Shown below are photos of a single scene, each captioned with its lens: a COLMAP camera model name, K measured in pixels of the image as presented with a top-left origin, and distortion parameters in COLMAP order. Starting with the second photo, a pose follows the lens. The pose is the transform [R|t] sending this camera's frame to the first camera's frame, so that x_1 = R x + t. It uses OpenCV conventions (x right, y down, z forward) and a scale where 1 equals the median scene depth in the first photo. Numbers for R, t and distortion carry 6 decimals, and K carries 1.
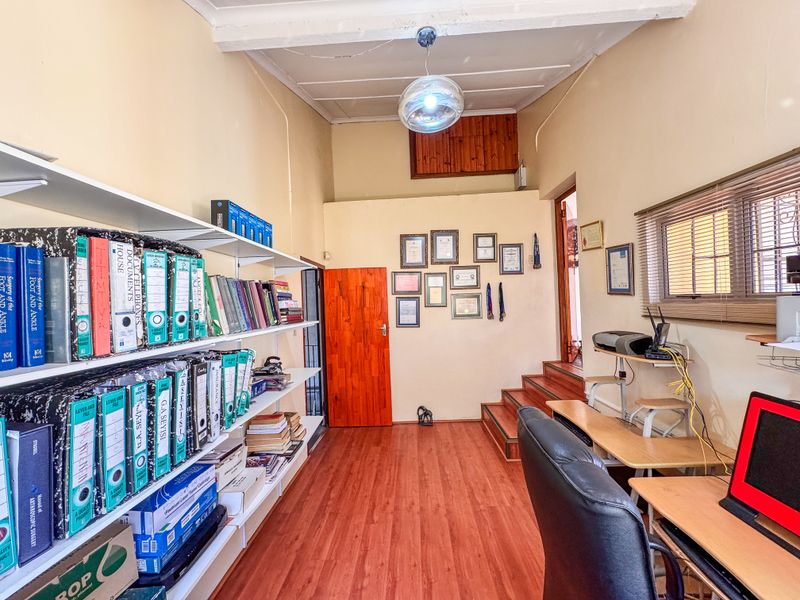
lens RADIAL K [[319.8, 0, 400.0], [0, 319.8, 300.0], [0, 0, 1]] dist [-0.000587, -0.000012]
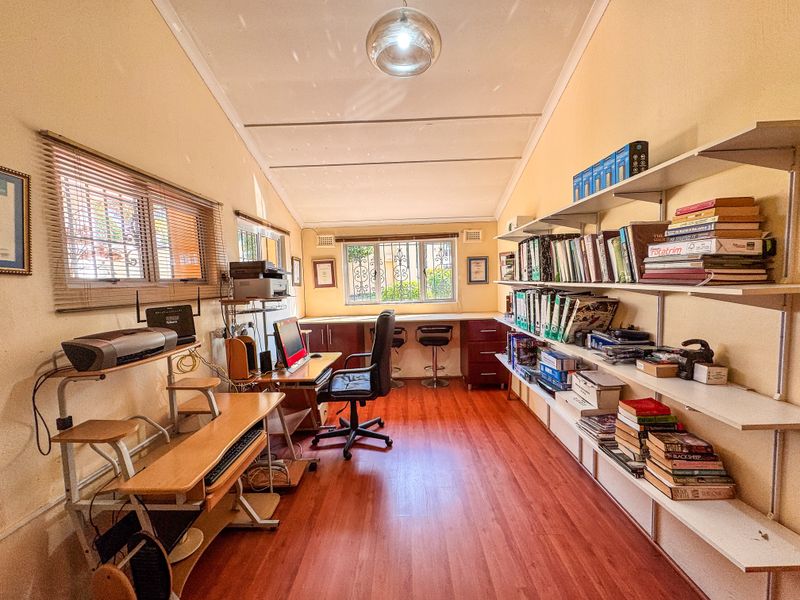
lens RADIAL K [[319.8, 0, 400.0], [0, 319.8, 300.0], [0, 0, 1]] dist [-0.000587, -0.000012]
pose [[-0.997769, 0.065928, -0.010472, 0.148627], [0.065239, 0.996282, 0.056272, 0.040303], [0.014143, 0.055464, -0.998361, 1.719830]]
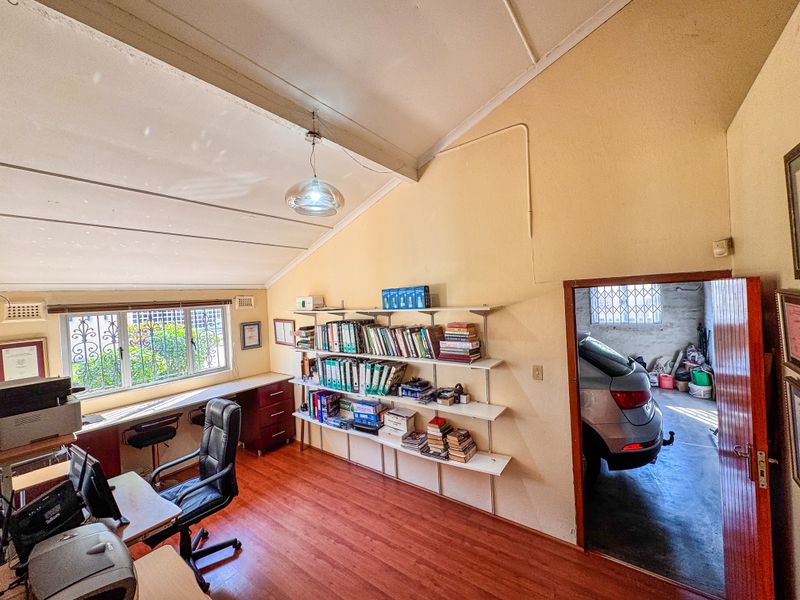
lens RADIAL K [[319.8, 0, 400.0], [0, 319.8, 300.0], [0, 0, 1]] dist [-0.000587, -0.000012]
pose [[-0.557230, 0.067407, -0.827617, 0.819127], [0.076123, 0.996649, 0.029921, -0.228427], [0.826861, -0.046327, -0.560495, 1.681851]]
